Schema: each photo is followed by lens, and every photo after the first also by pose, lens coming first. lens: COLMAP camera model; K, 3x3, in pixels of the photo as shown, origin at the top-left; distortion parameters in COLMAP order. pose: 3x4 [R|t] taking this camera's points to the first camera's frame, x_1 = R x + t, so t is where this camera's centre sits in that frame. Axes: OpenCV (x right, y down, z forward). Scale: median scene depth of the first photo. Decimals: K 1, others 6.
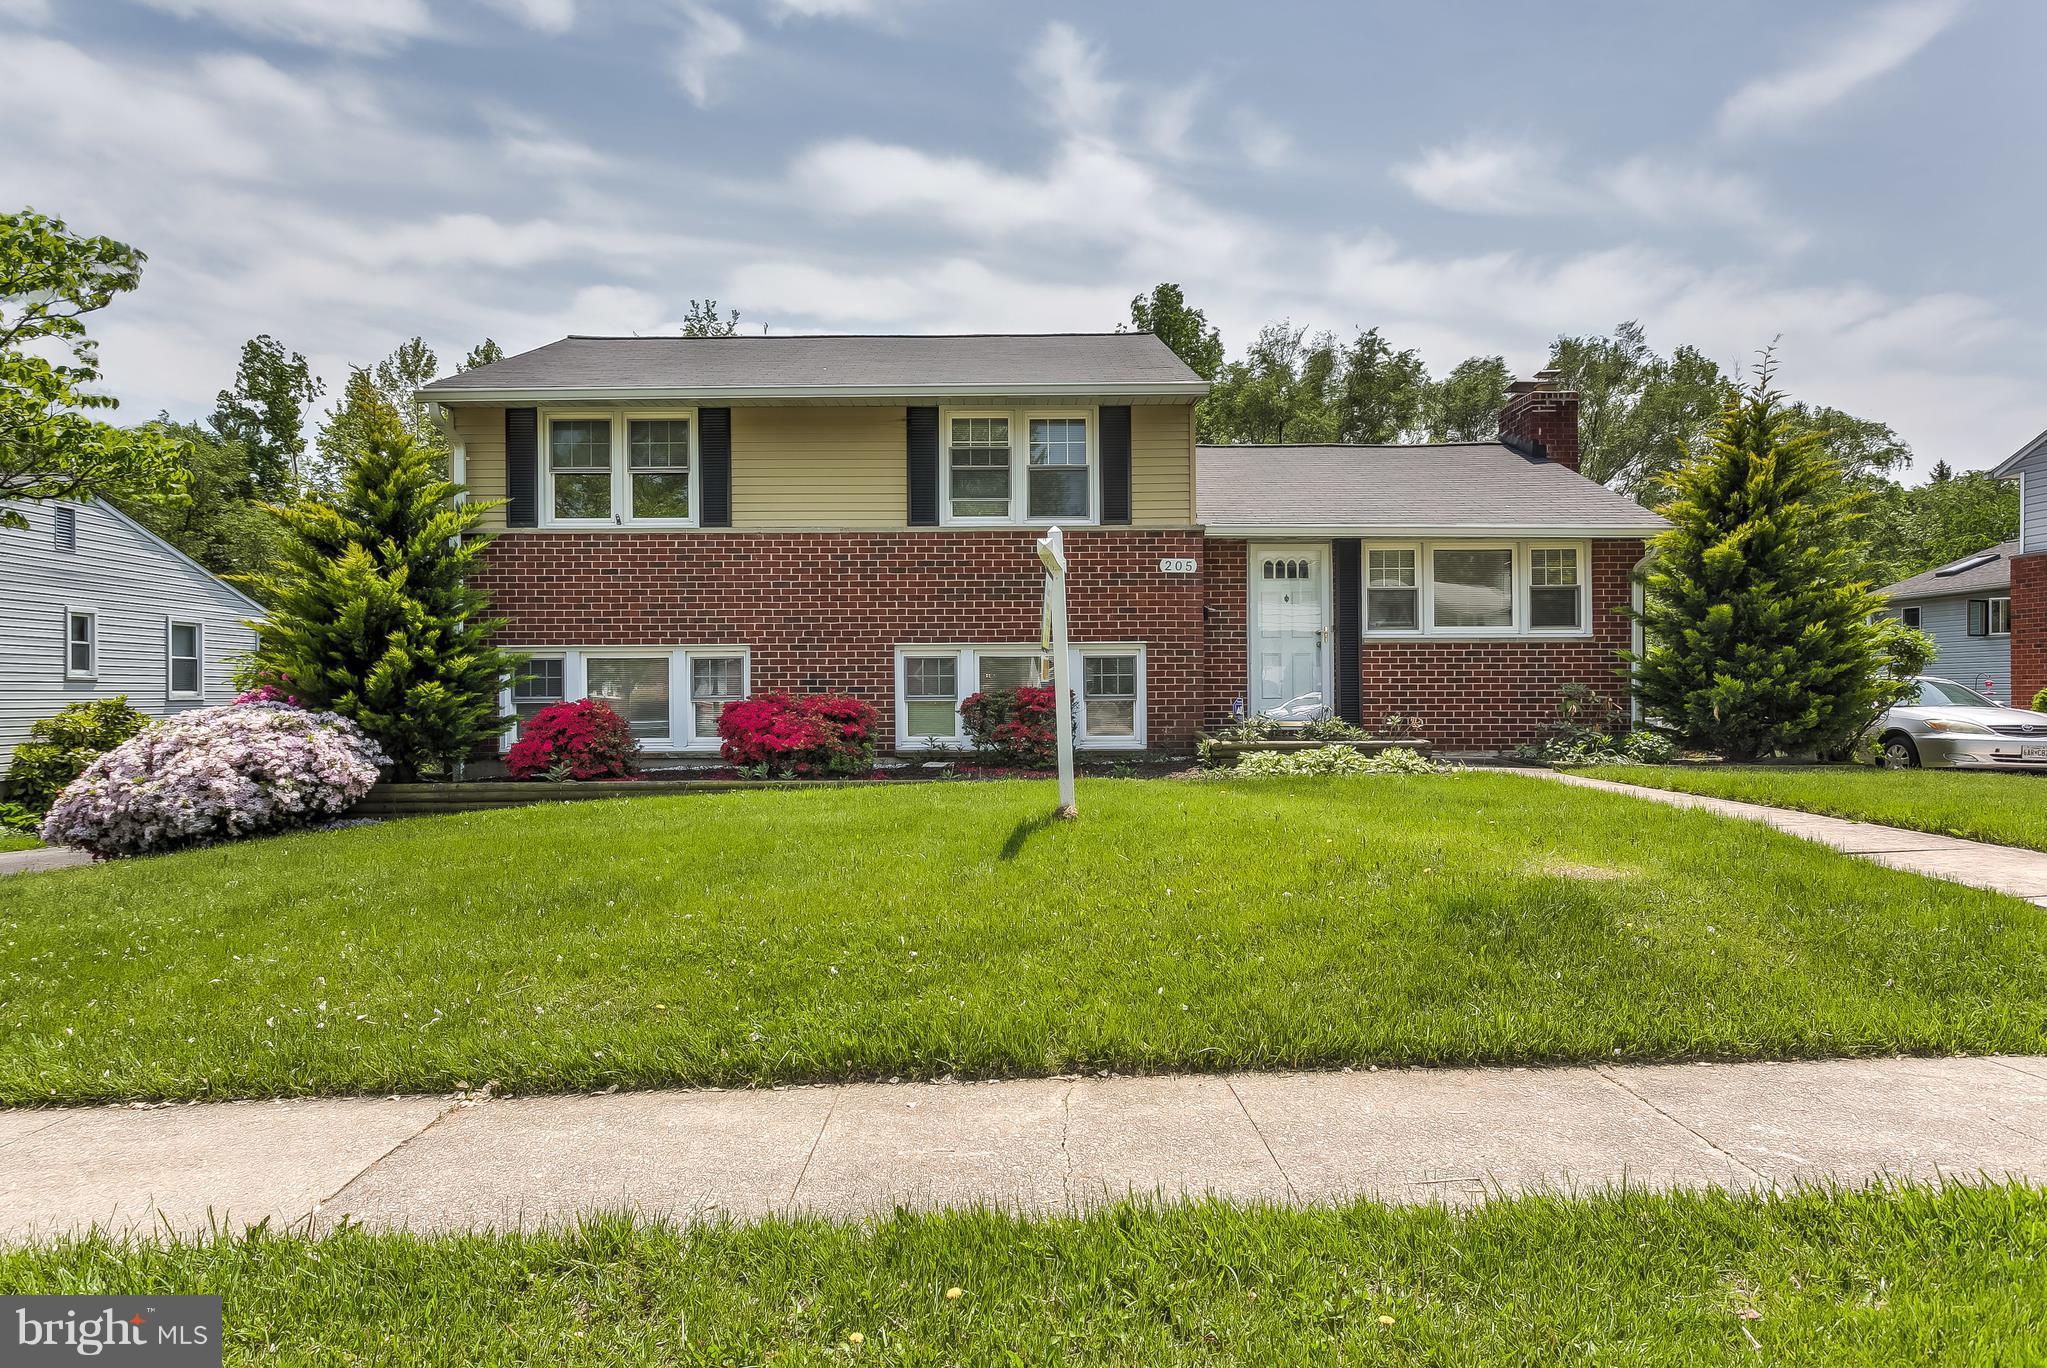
lens RADIAL K [[1222.9, 0, 1023.5], [0, 1222.9, 693.3], [0, 0, 1]] dist [0.022911, 0.002206]
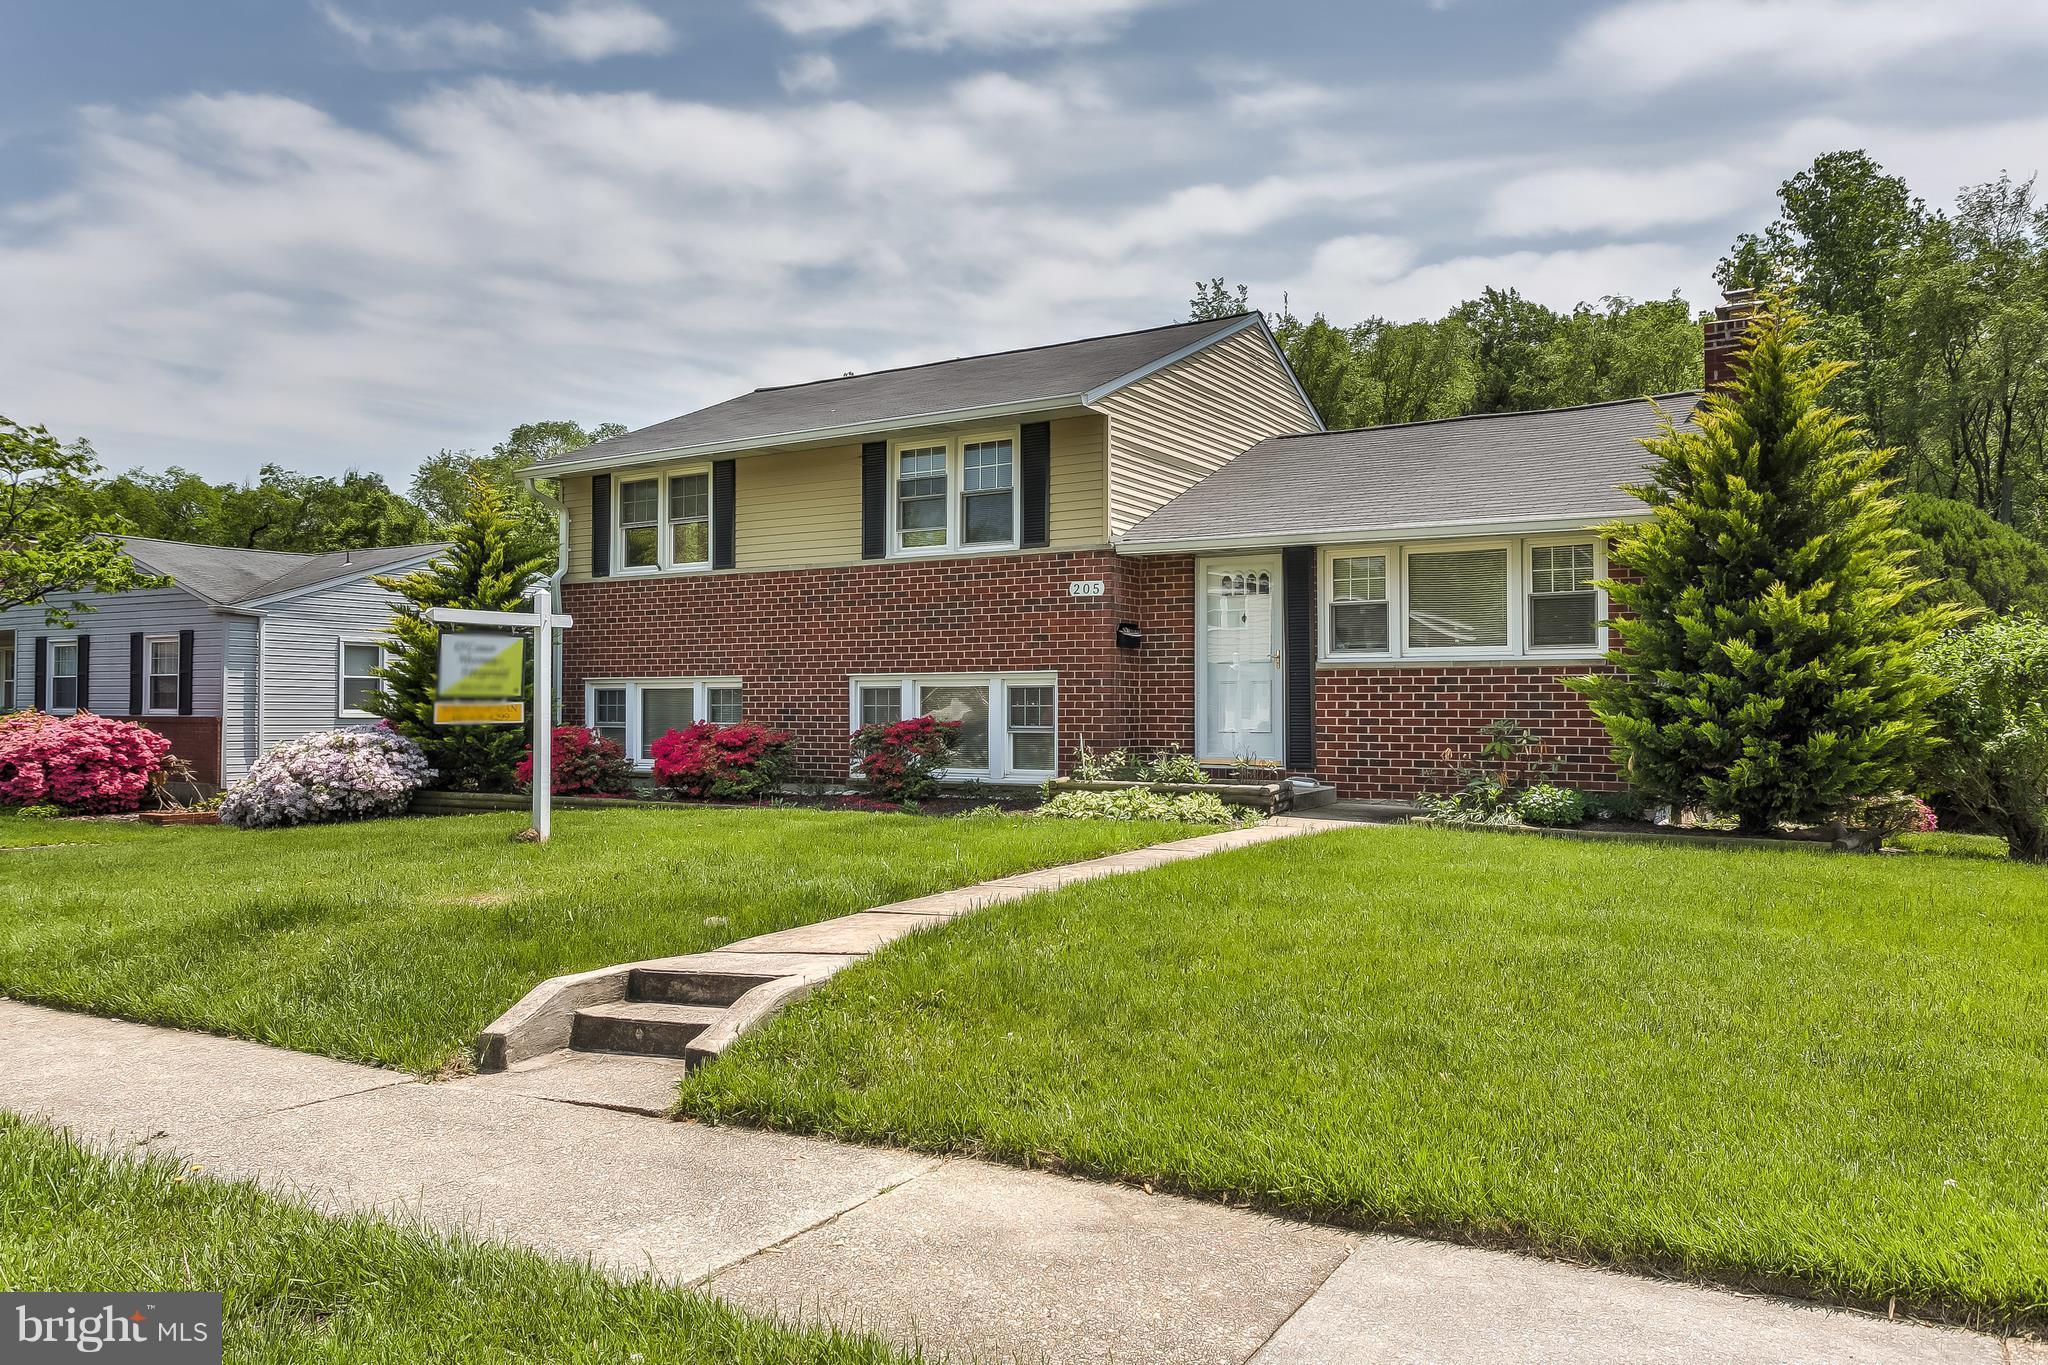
lens RADIAL K [[1489.6, 0, 1022.3], [0, 1489.6, 672.3], [0, 0, 1]] dist [0.040875, -0.003866]
pose [[0.849731, -0.008321, -0.527151, 0.673403], [-0.006070, 0.999655, -0.025563, -0.011274], [0.527182, 0.024922, 0.849387, 0.012816]]
